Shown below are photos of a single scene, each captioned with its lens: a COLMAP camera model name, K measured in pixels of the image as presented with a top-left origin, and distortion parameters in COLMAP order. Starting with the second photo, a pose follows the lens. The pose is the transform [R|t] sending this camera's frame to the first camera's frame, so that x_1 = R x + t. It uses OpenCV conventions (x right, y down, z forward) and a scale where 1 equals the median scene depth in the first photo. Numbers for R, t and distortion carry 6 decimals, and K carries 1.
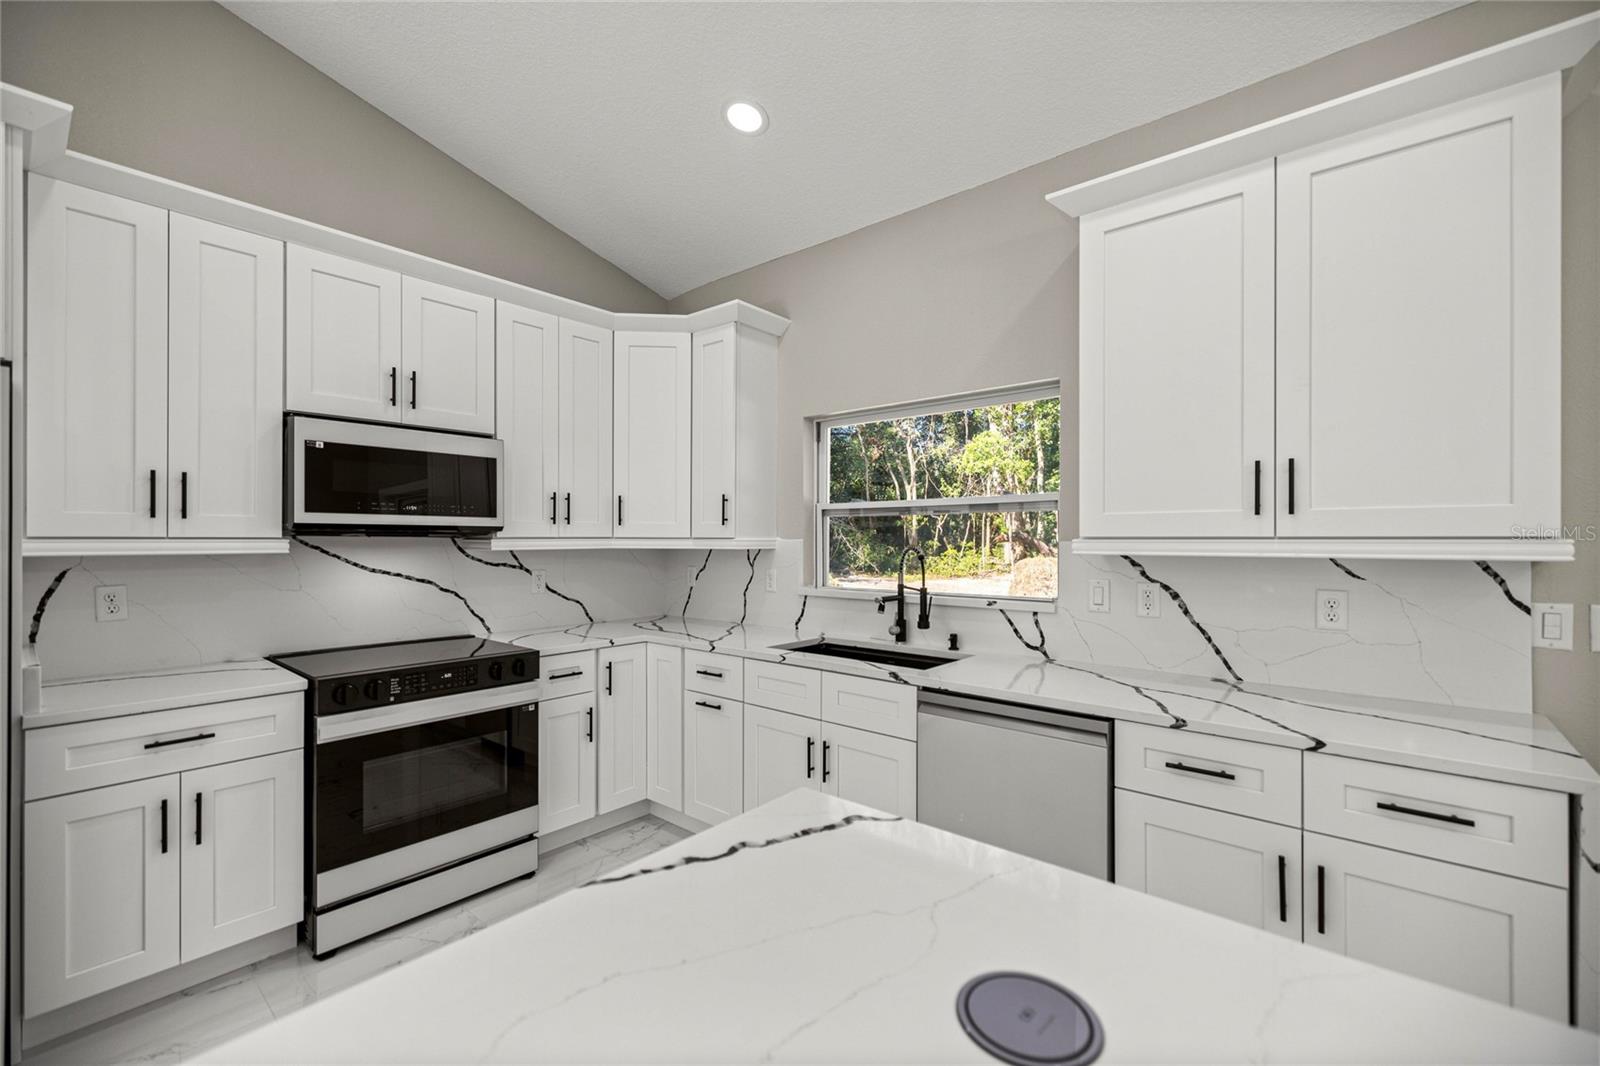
lens RADIAL K [[674.1, 0, 795.4], [0, 674.1, 536.8], [0, 0, 1]] dist [0.002671, 0.000189]
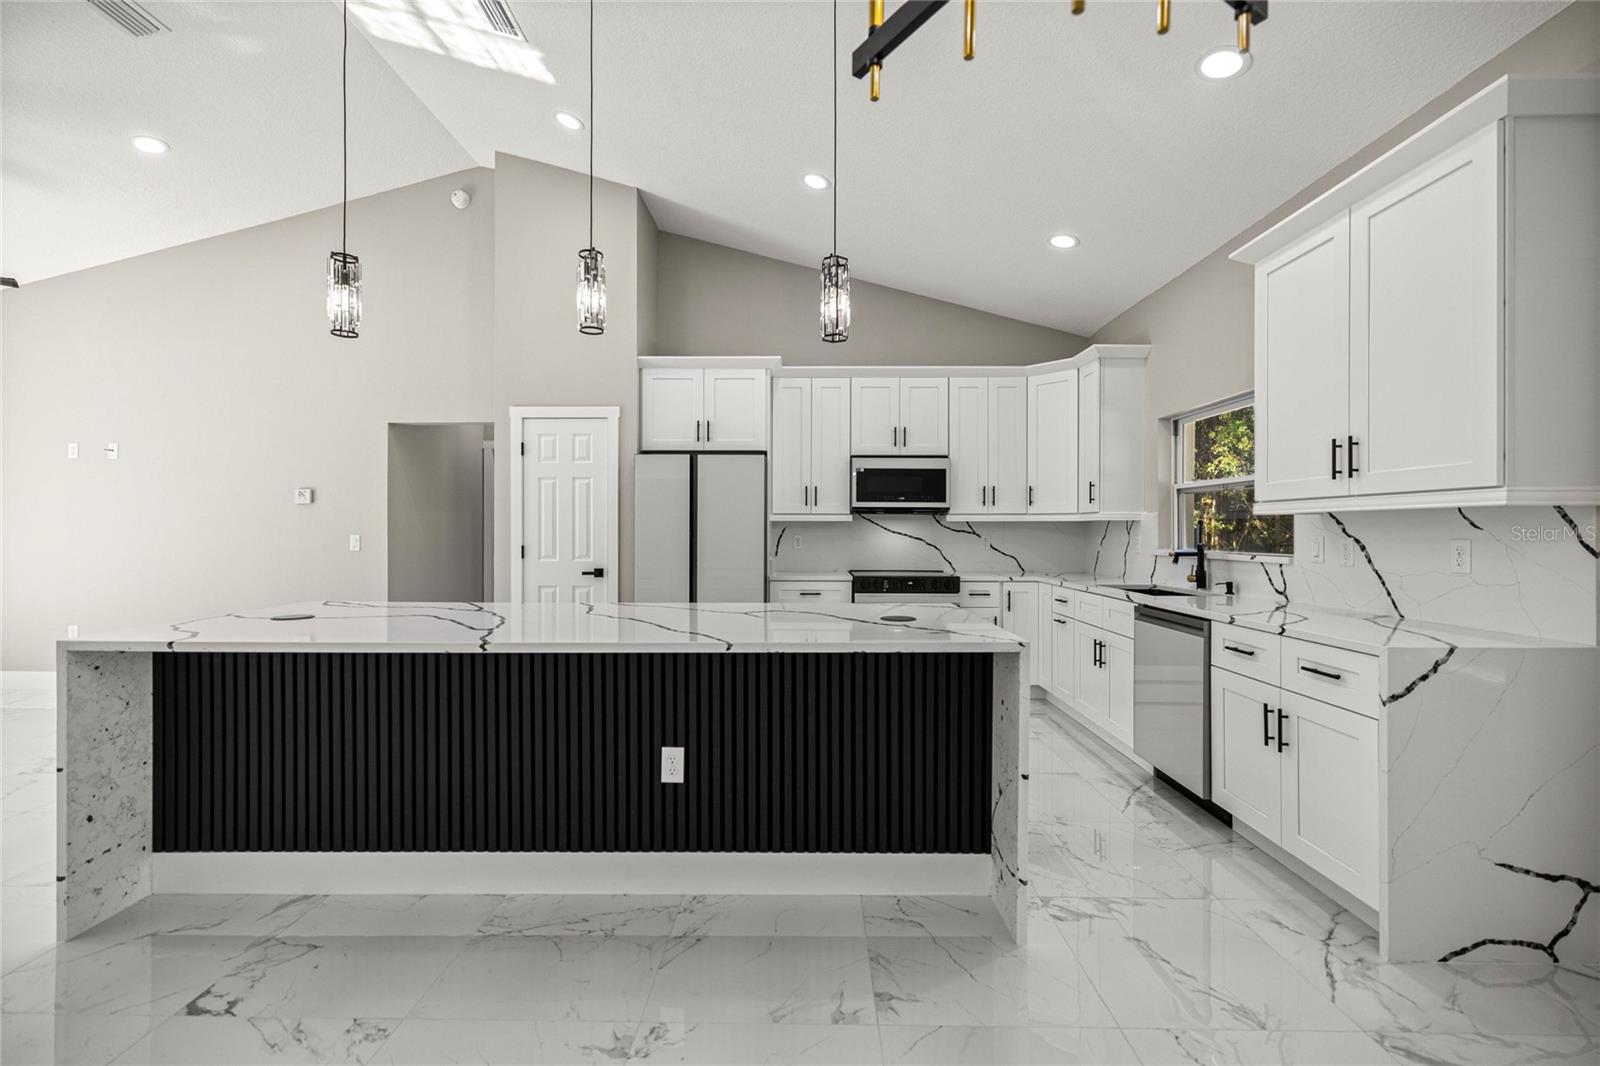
lens RADIAL K [[674.1, 0, 795.4], [0, 674.1, 536.8], [0, 0, 1]] dist [0.002671, 0.000189]
pose [[0.640230, 0.008000, -0.768141, 0.673892], [0.000442, 0.999942, 0.010782, 0.043349], [0.768183, -0.007242, 0.640190, -0.444031]]
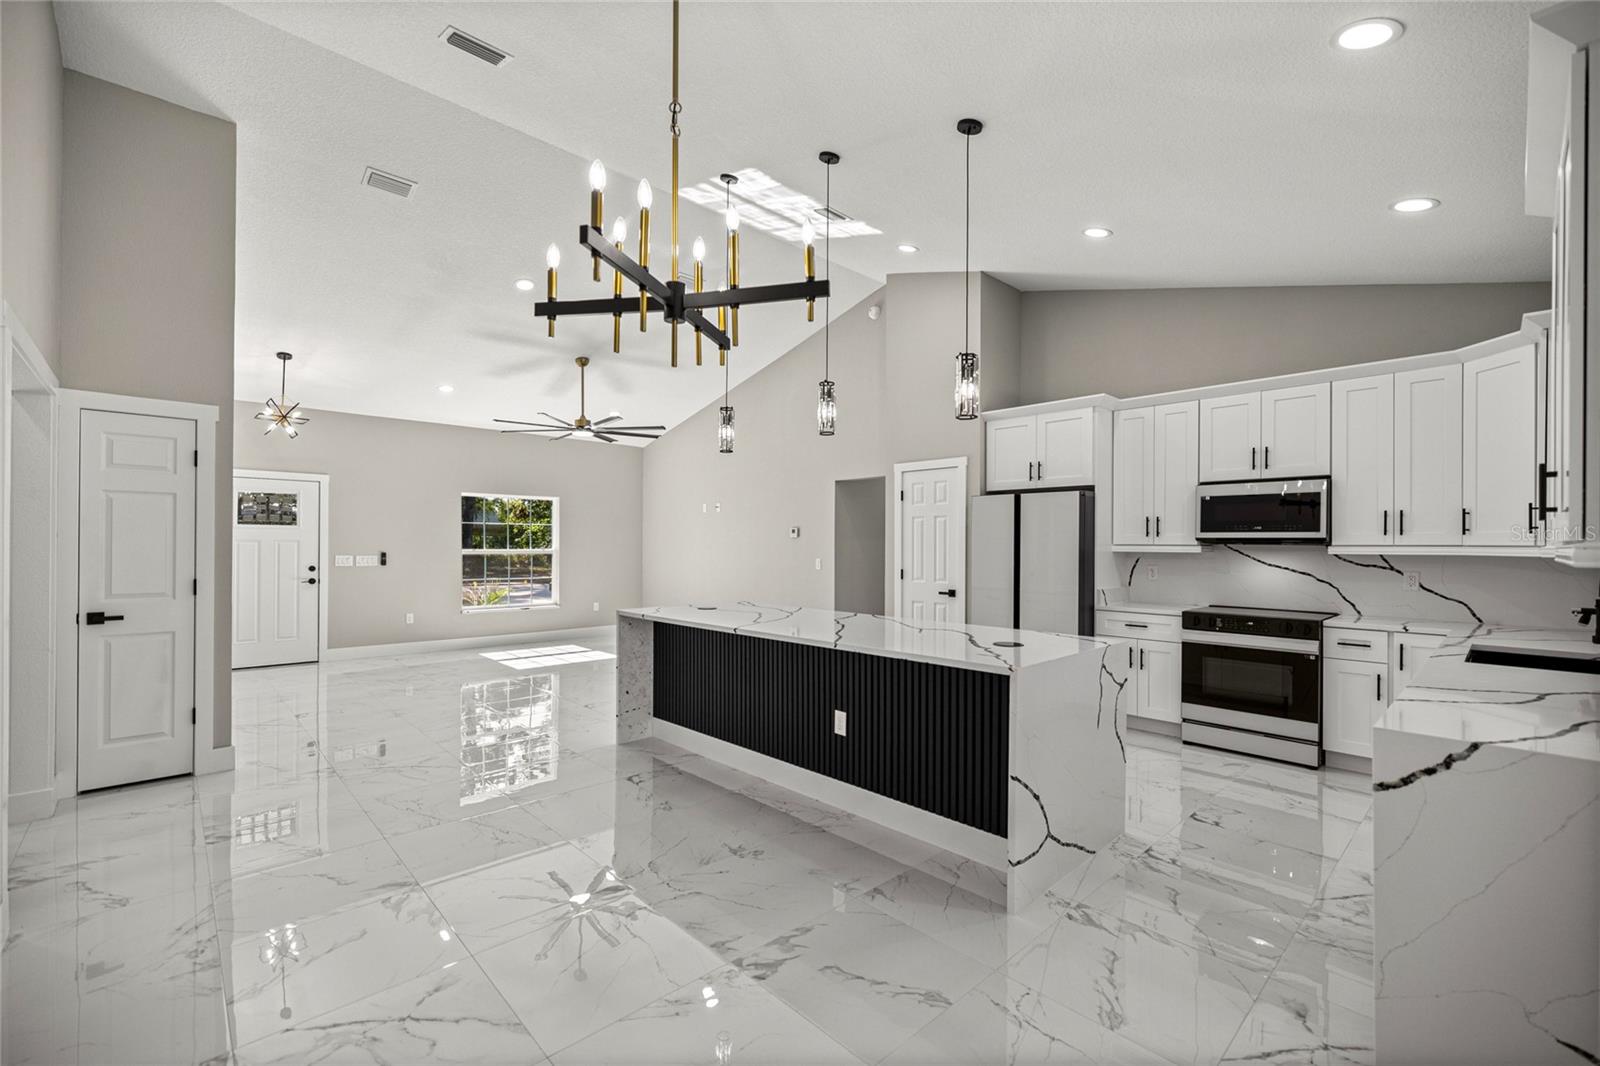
lens RADIAL K [[670.3, 0, 798.0], [0, 670.3, 555.6], [0, 0, 1]] dist [0.002559, 0.000505]
pose [[-0.102093, 0.015115, -0.994660, 1.167896], [-0.003234, 0.999874, 0.015526, 0.004760], [0.994770, 0.004802, -0.102031, 0.004714]]
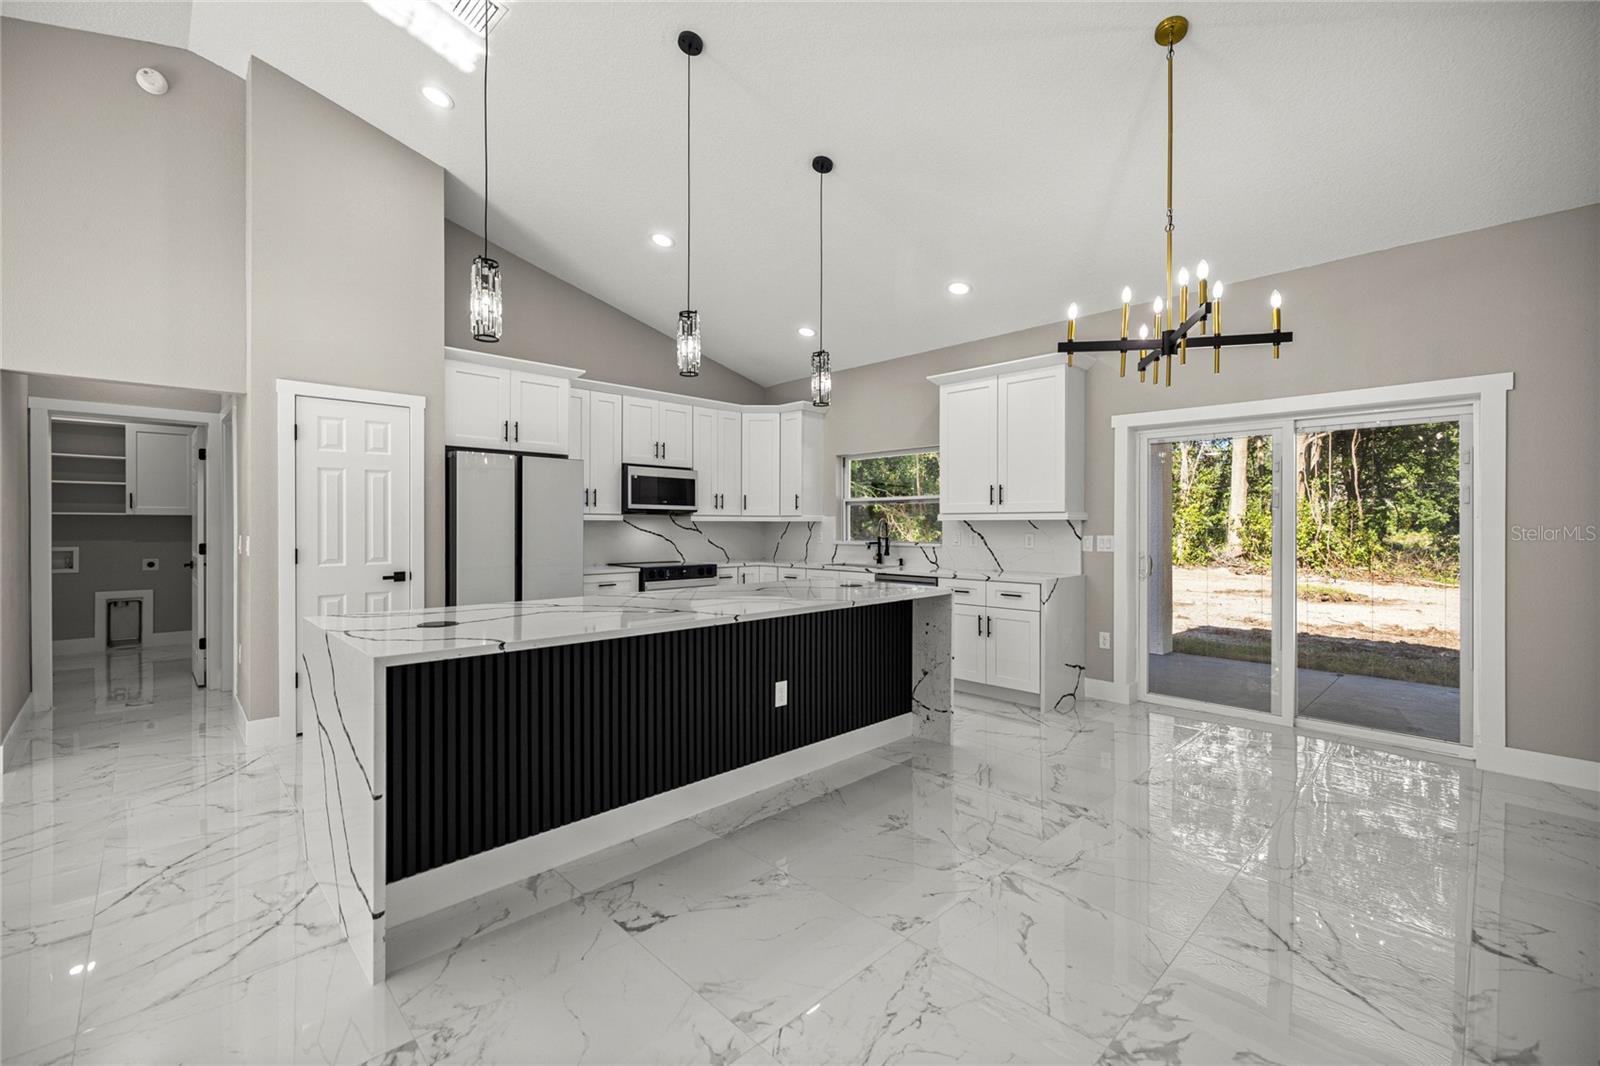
lens RADIAL K [[674.1, 0, 795.4], [0, 674.1, 536.8], [0, 0, 1]] dist [0.002671, 0.000189]
pose [[0.995690, 0.002416, -0.092709, 0.092445], [-0.000688, 0.999825, 0.018670, 0.031500], [0.092738, -0.018526, 0.995518, -1.197498]]
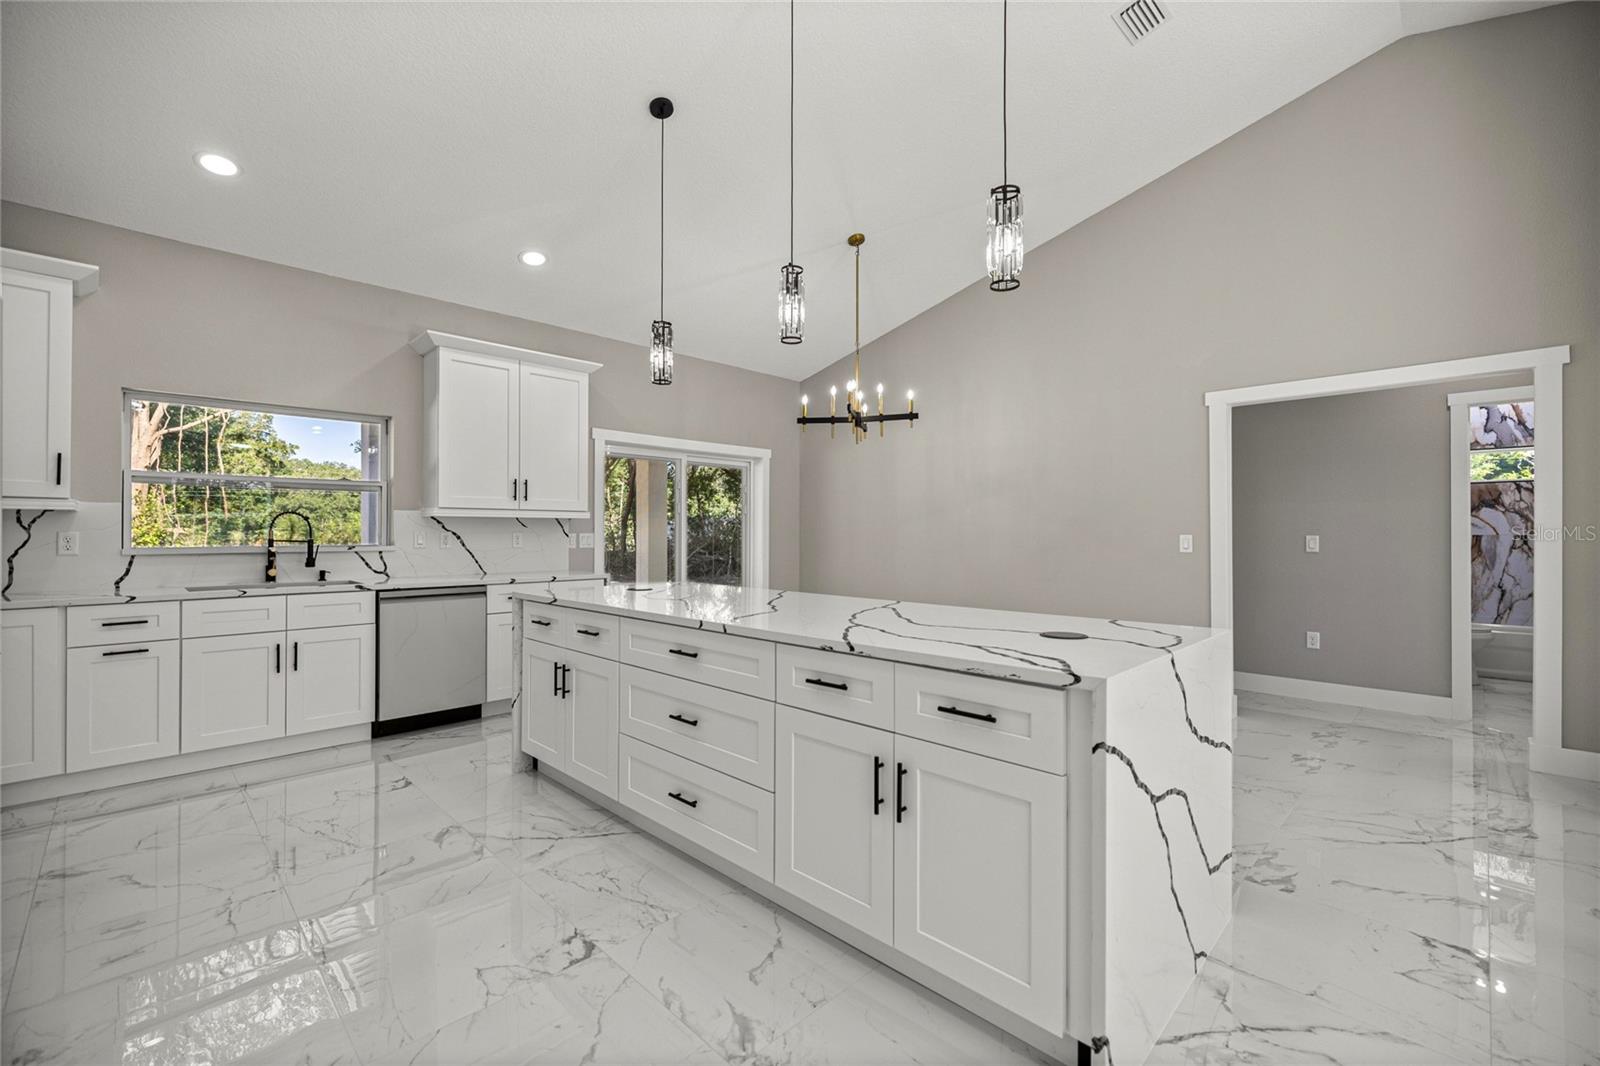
lens RADIAL K [[674.1, 0, 795.4], [0, 674.1, 536.8], [0, 0, 1]] dist [0.002671, 0.000189]
pose [[0.084111, -0.010287, 0.996403, -1.139458], [-0.007692, 0.999910, 0.010972, 0.044015], [-0.996427, -0.008587, 0.084024, -0.167674]]
